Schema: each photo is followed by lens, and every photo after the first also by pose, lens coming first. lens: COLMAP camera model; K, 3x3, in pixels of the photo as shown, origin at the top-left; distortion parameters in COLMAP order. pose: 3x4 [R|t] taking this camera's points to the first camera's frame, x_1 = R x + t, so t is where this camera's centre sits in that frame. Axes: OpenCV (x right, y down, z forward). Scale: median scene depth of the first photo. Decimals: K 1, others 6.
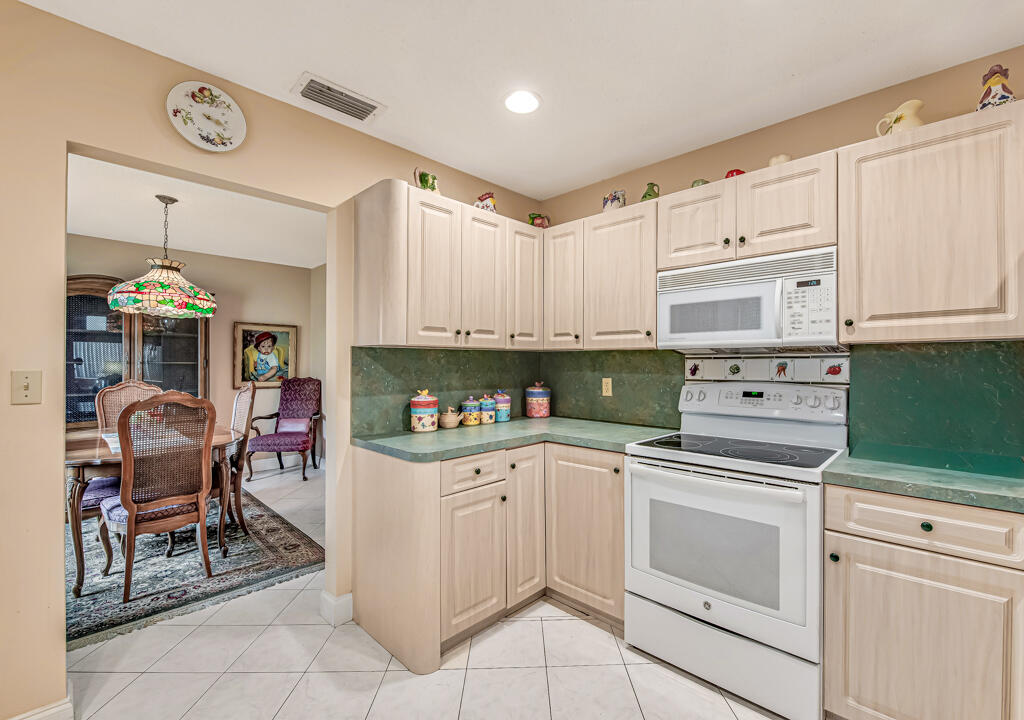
lens RADIAL K [[434.6, 0, 534.7], [0, 434.6, 361.8], [0, 0, 1]] dist [-0.012456, -0.000561]
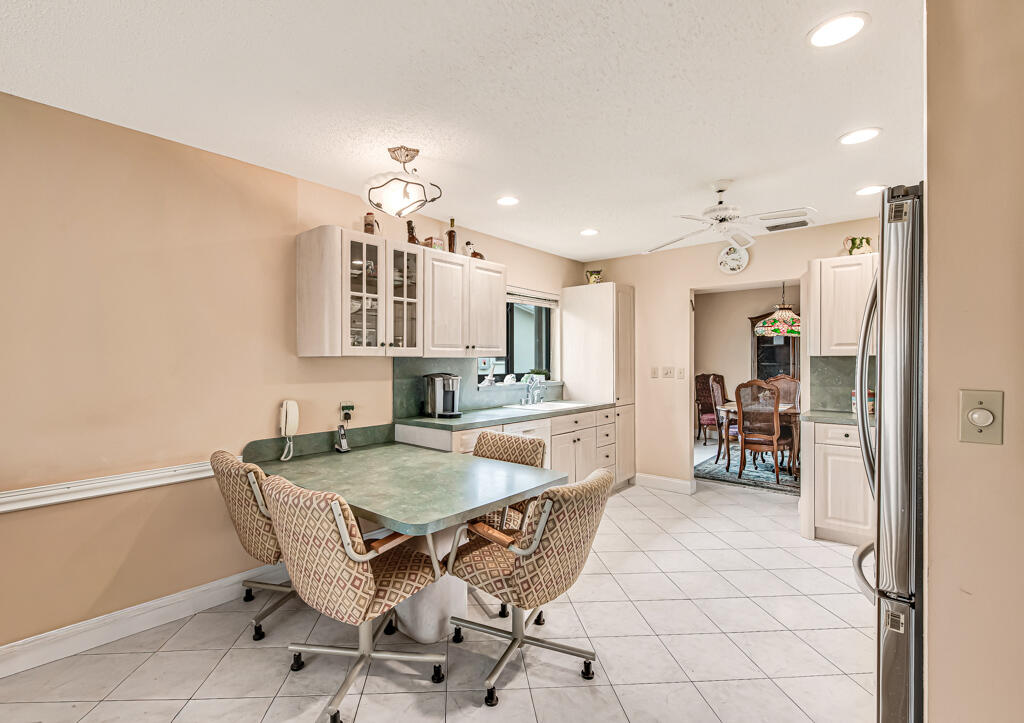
lens RADIAL K [[470.0, 0, 478.1], [0, 470.0, 362.7], [0, 0, 1]] dist [-0.010150, -0.000258]
pose [[0.008882, 0.001801, -0.999959, 1.327748], [0.002618, 0.999995, 0.001824, -0.015695], [0.999957, -0.002634, 0.008877, -0.301851]]
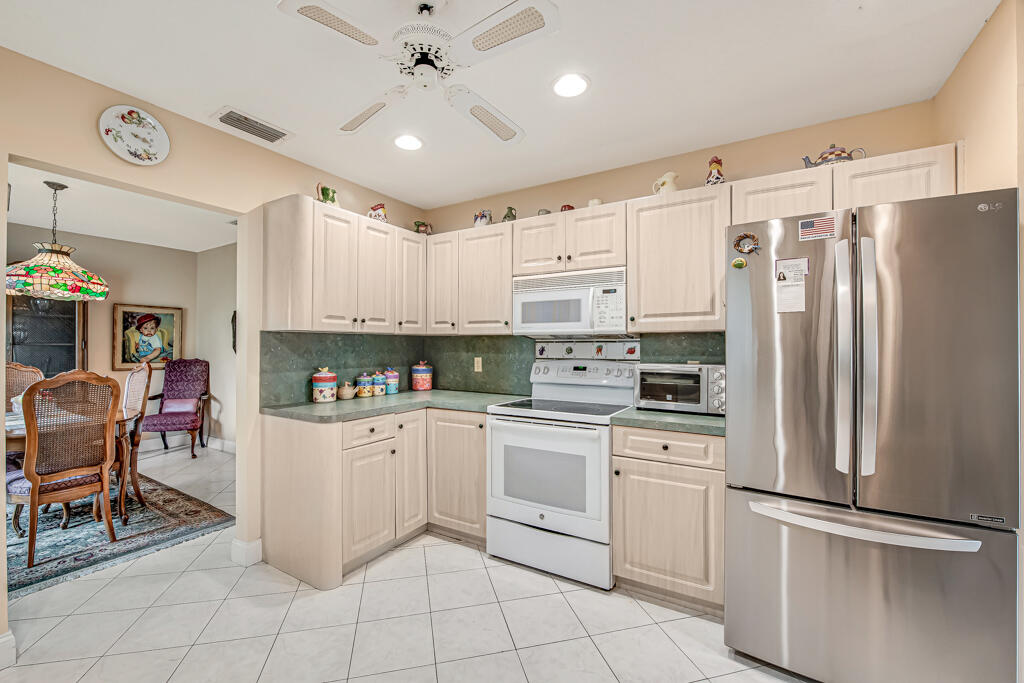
lens RADIAL K [[413.3, 0, 506.5], [0, 413.3, 345.2], [0, 0, 1]] dist [-0.012935, -0.002025]
pose [[0.979718, 0.002304, 0.200368, 0.009854], [-0.002838, 0.999993, 0.002374, -0.000738], [-0.200361, -0.002895, 0.979718, -0.224073]]
